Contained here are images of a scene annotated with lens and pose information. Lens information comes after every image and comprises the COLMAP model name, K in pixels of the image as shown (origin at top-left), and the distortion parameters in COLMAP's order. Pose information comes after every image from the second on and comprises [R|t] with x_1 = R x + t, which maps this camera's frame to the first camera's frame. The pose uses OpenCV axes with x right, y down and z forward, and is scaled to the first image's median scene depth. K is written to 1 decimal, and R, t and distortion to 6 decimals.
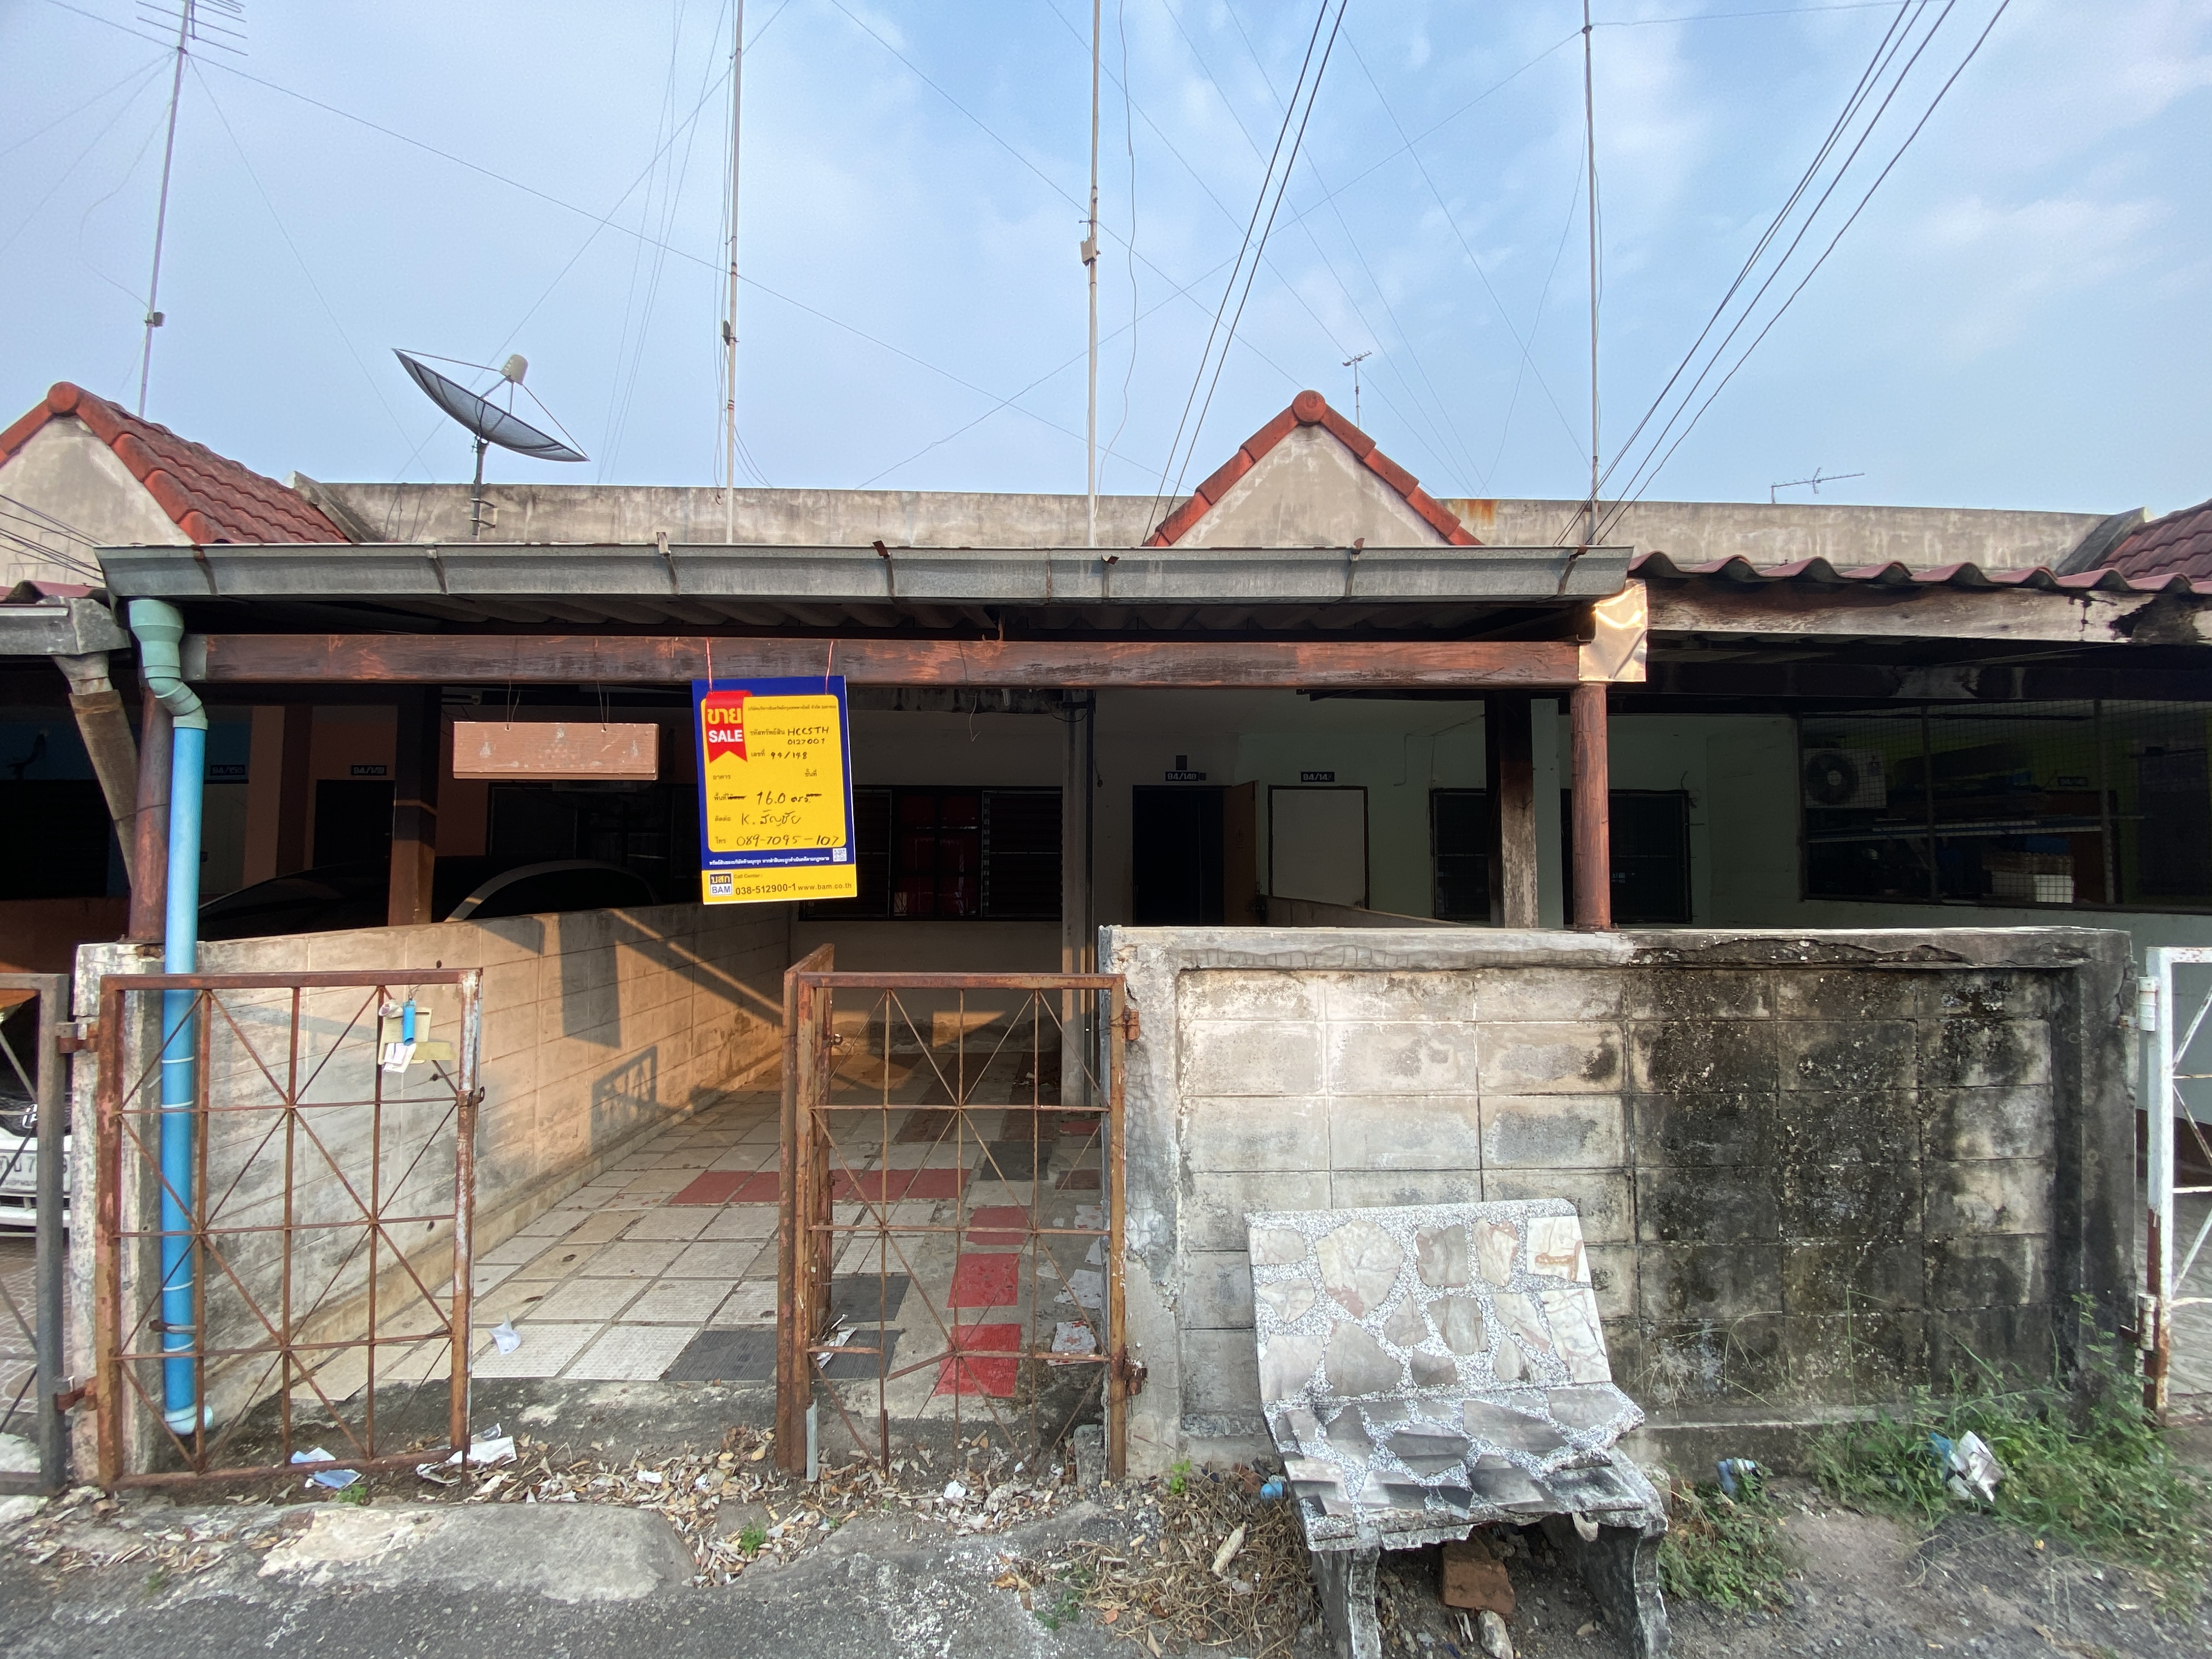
lens RADIAL K [[875.2, 0, 1133.0], [0, 875.2, 807.7], [0, 0, 1]] dist [0.026939, -0.017291]
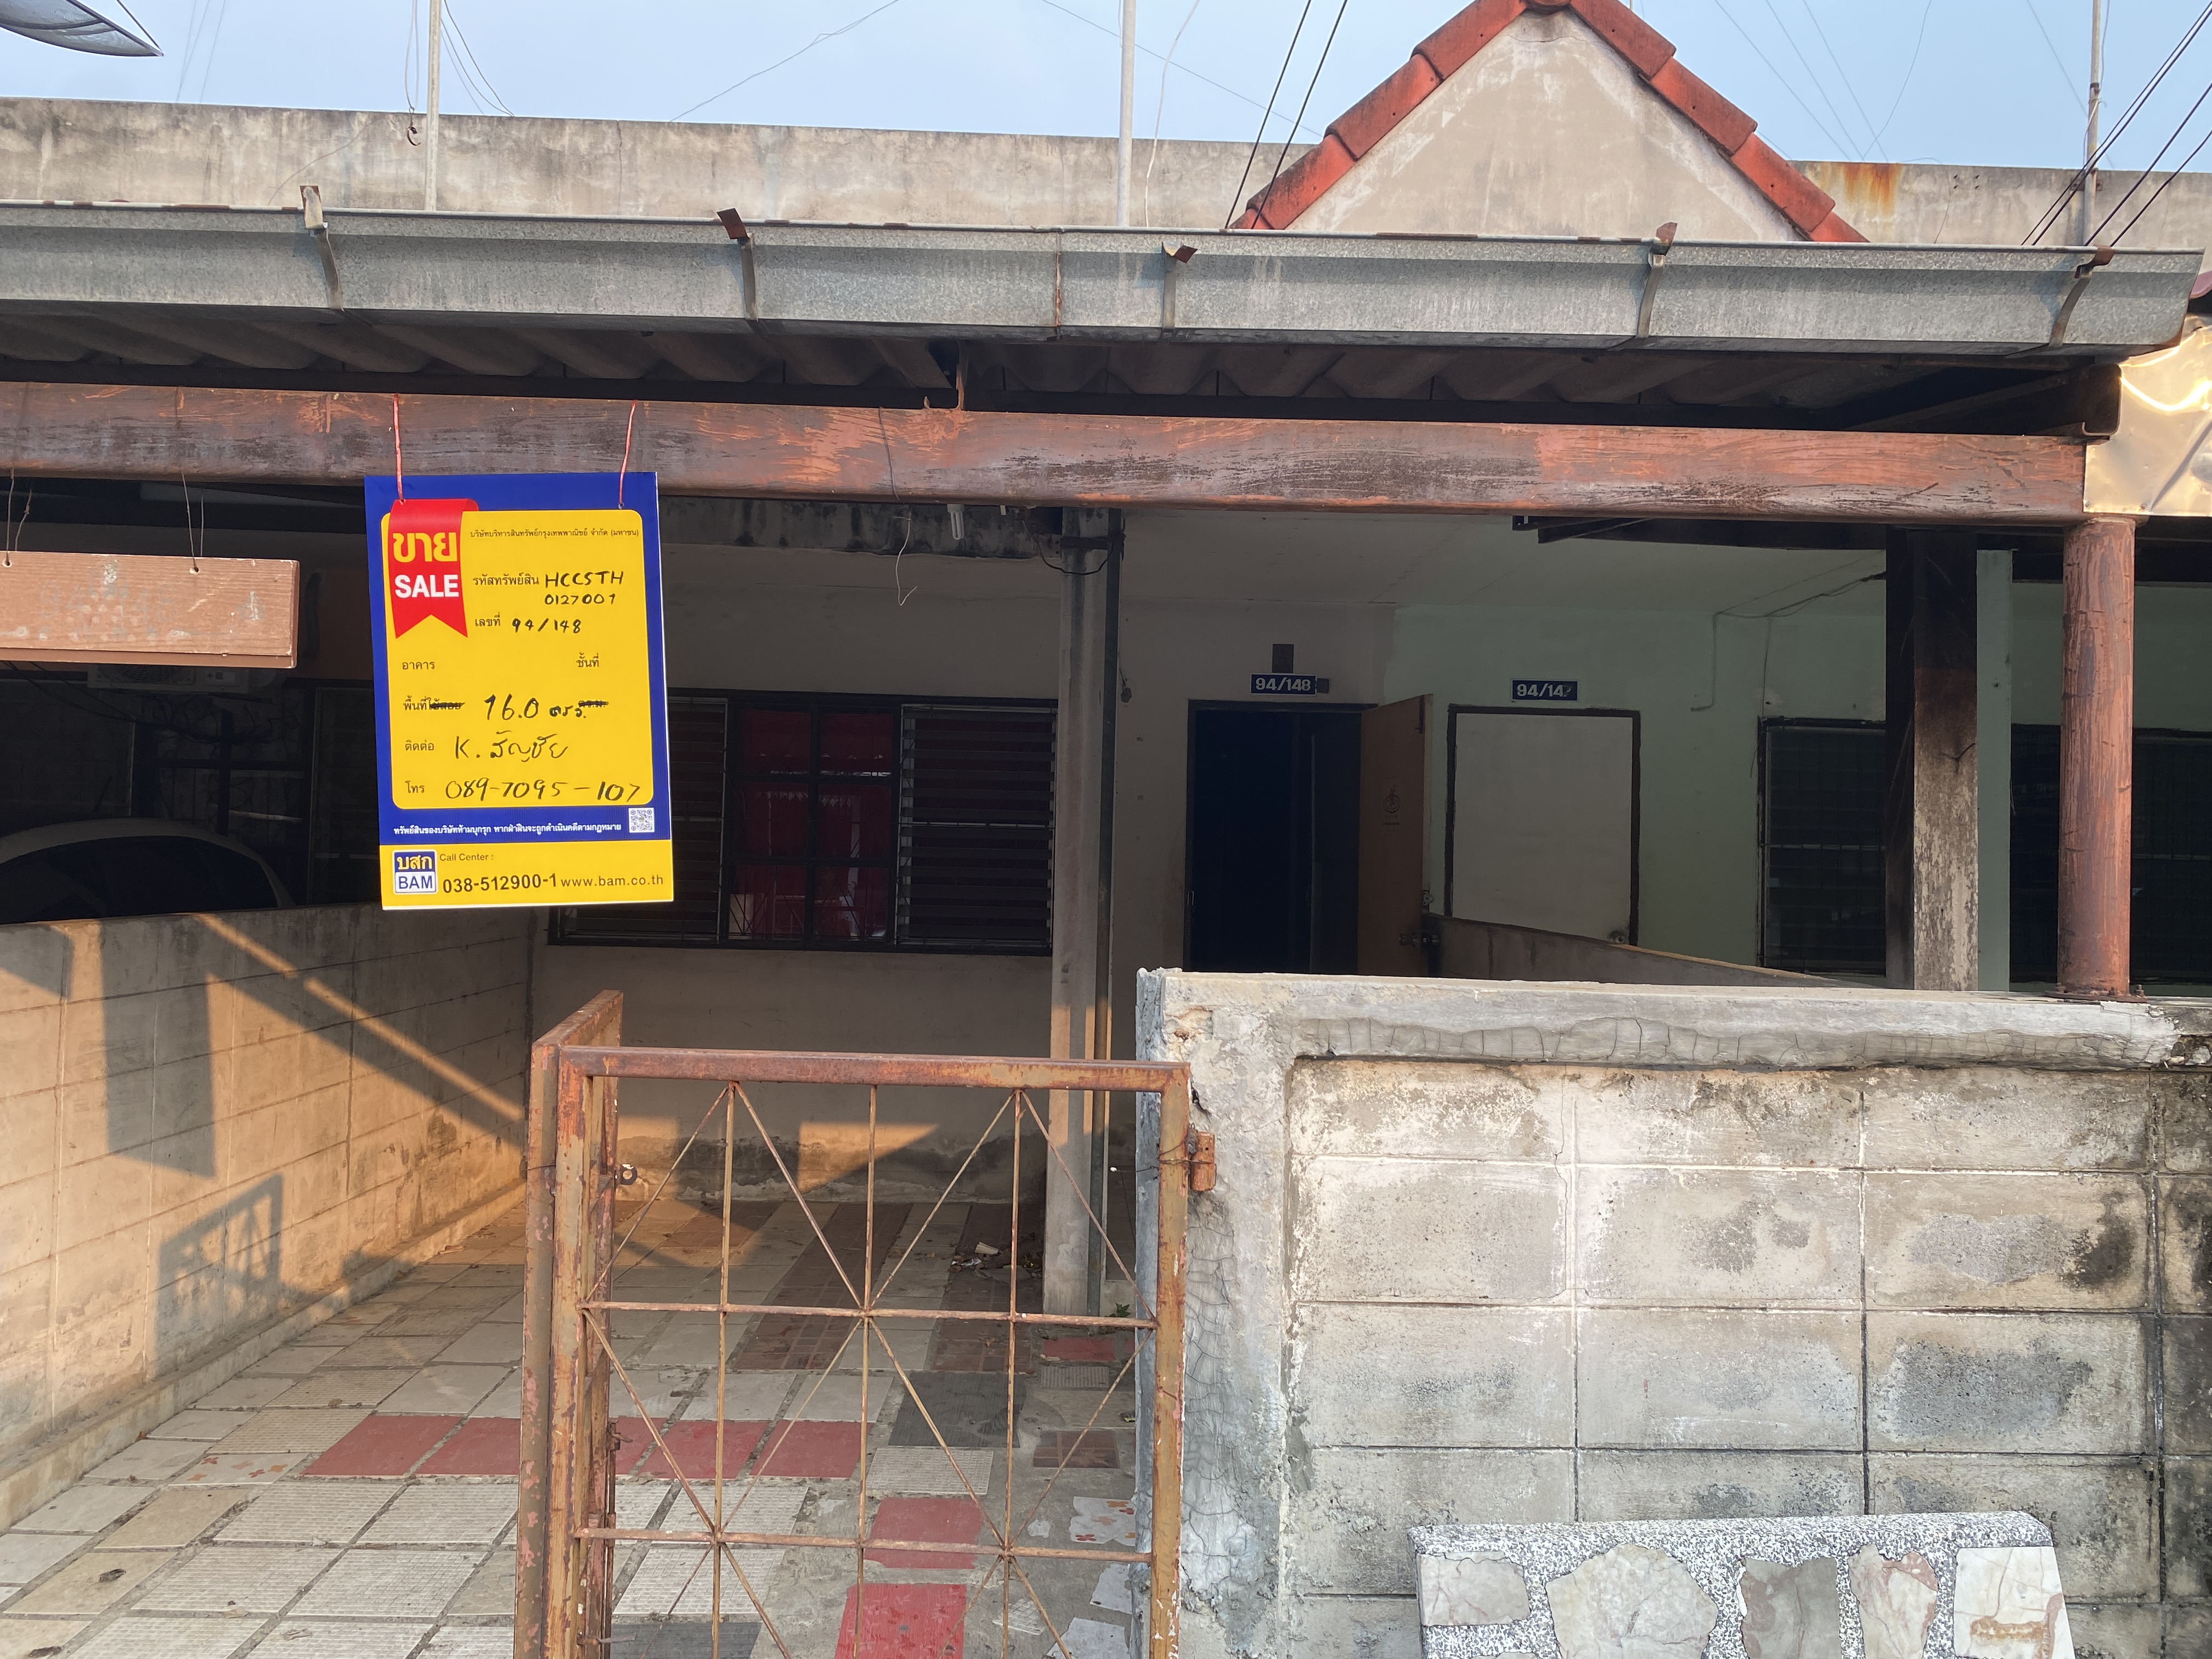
lens RADIAL K [[1669.6, 0, 1166.9], [0, 1669.6, 772.2], [0, 0, 1]] dist [-0.017772, 0.041600]
pose [[0.999756, 0.021060, -0.006637, -0.018313], [-0.020940, 0.999626, 0.017617, 0.001369], [0.007006, -0.017473, 0.999823, 0.021451]]
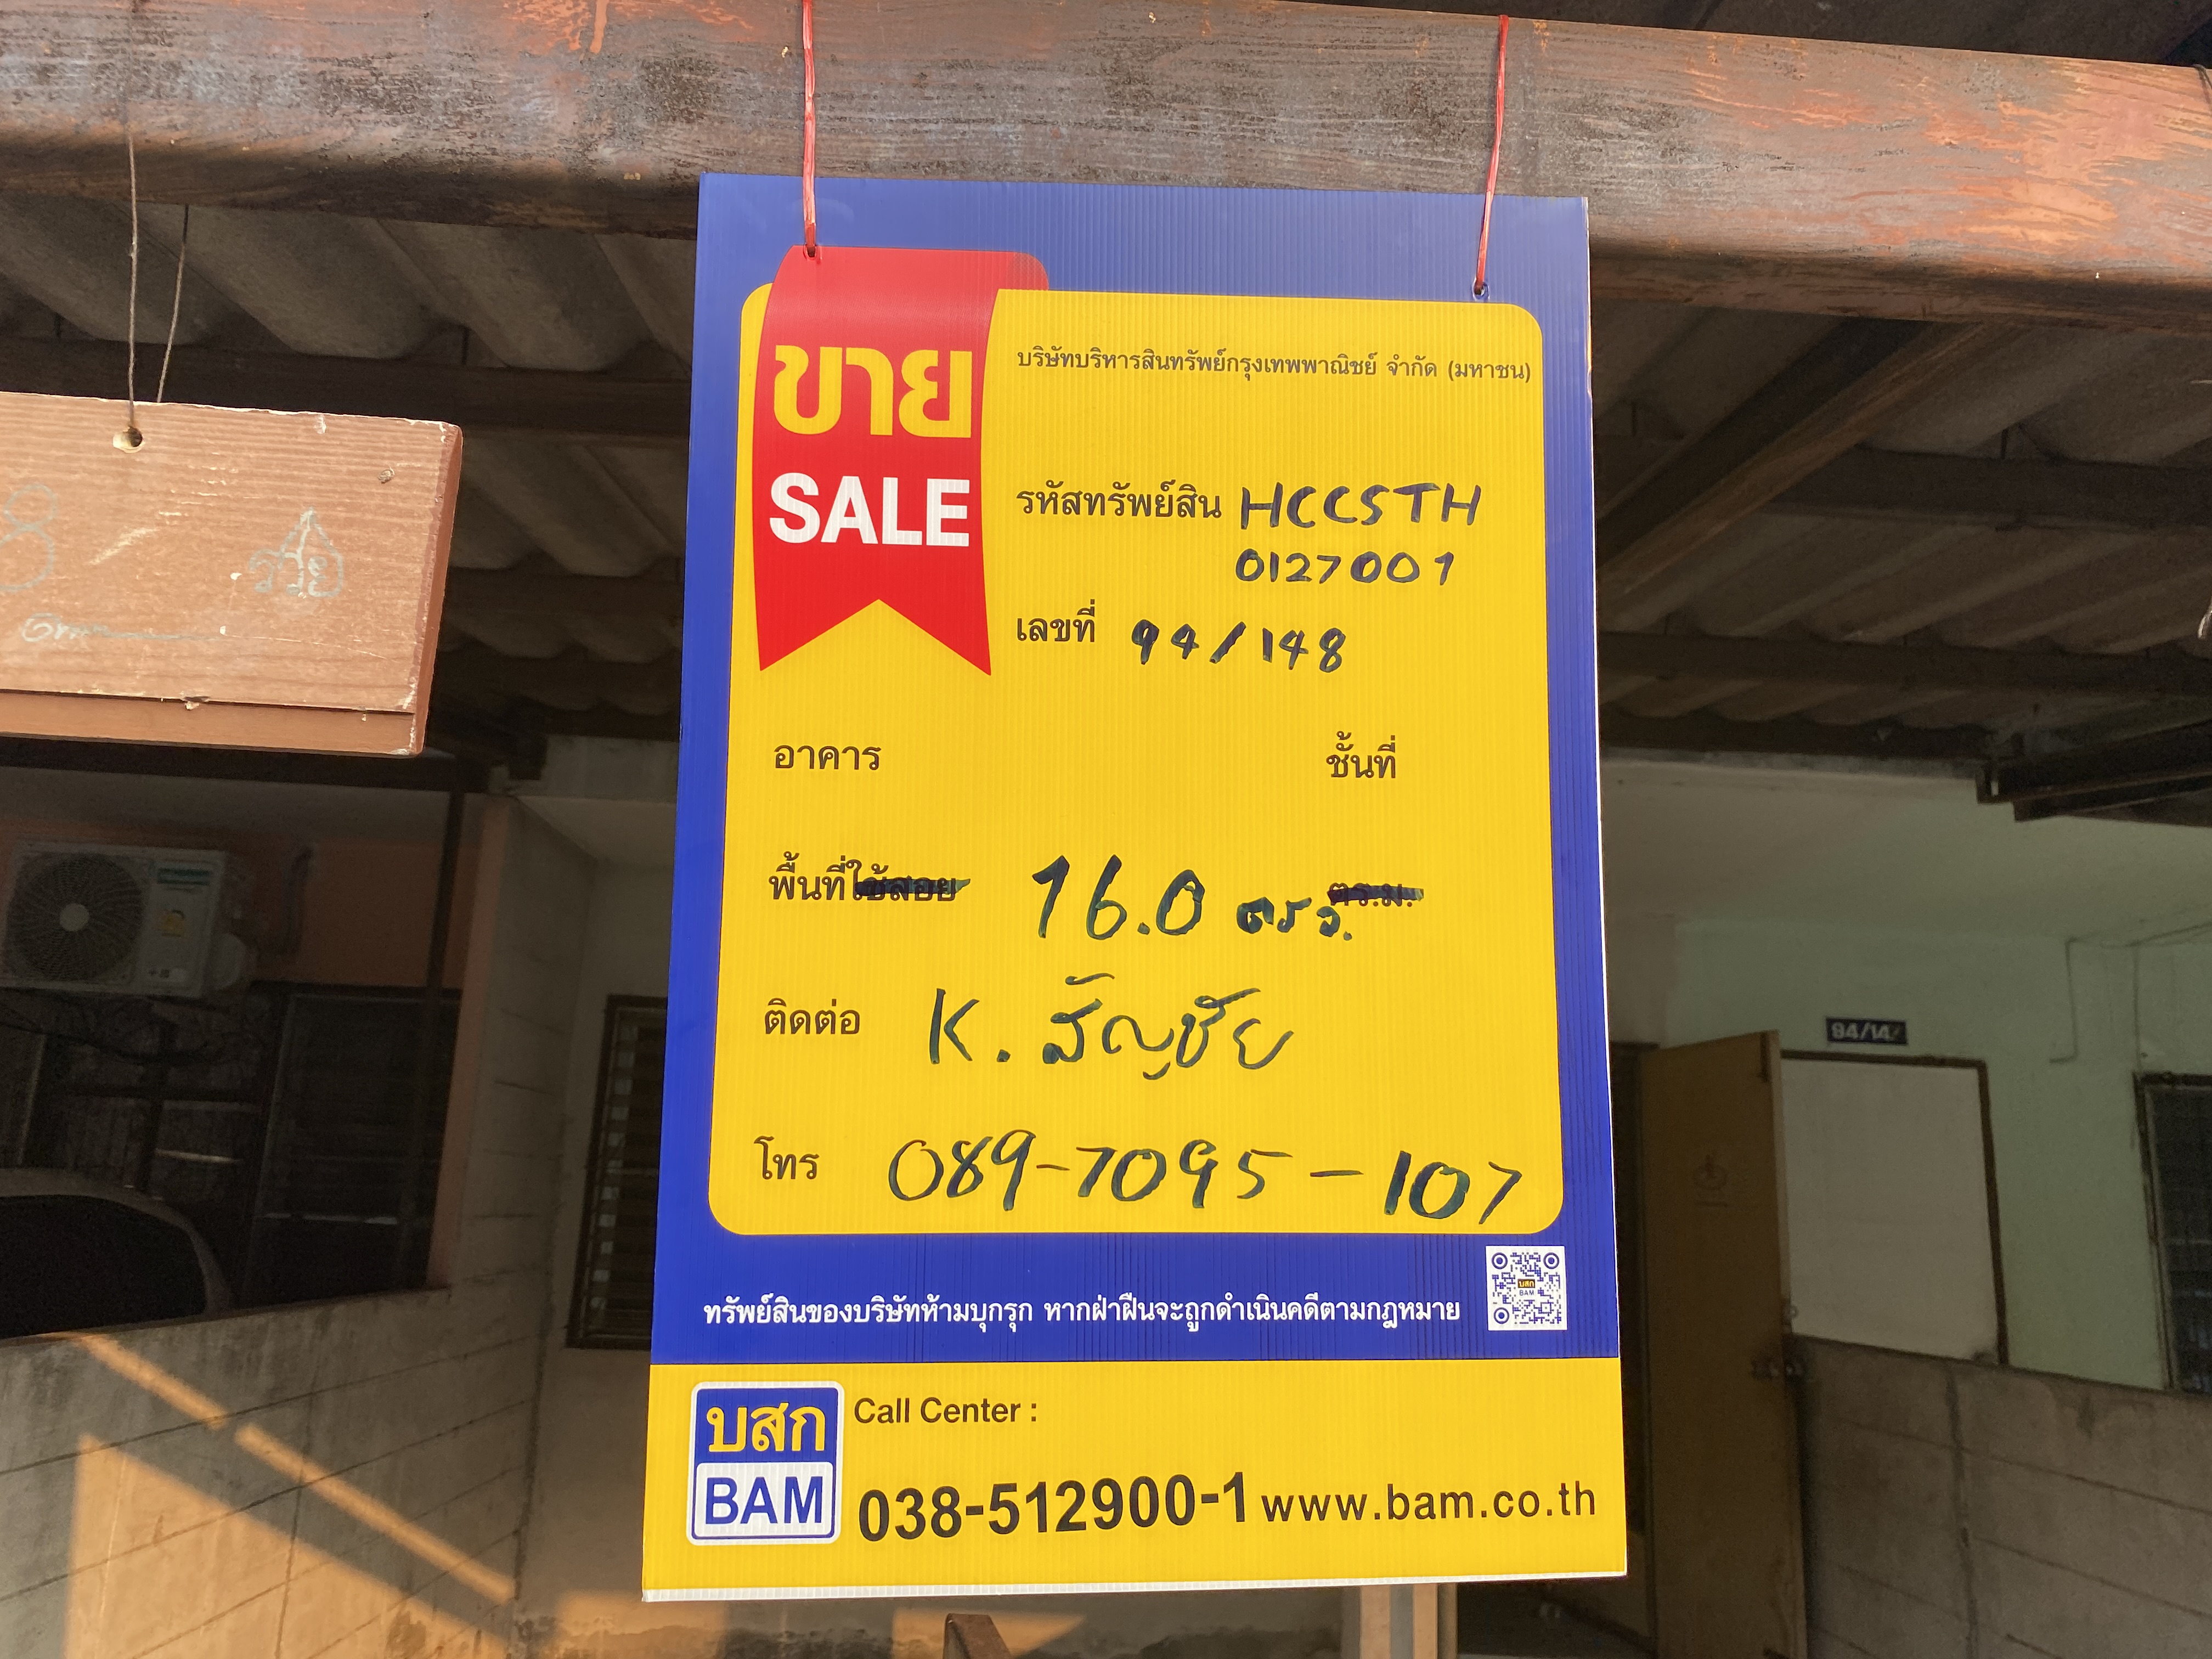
lens RADIAL K [[1633.9, 0, 1159.4], [0, 1633.9, 810.8], [0, 0, 1]] dist [0.038882, -0.030344]
pose [[0.999039, 0.043177, 0.007482, -0.380934], [-0.041285, 0.984639, -0.169651, 0.021283], [-0.014692, 0.169179, 0.985476, 0.660355]]
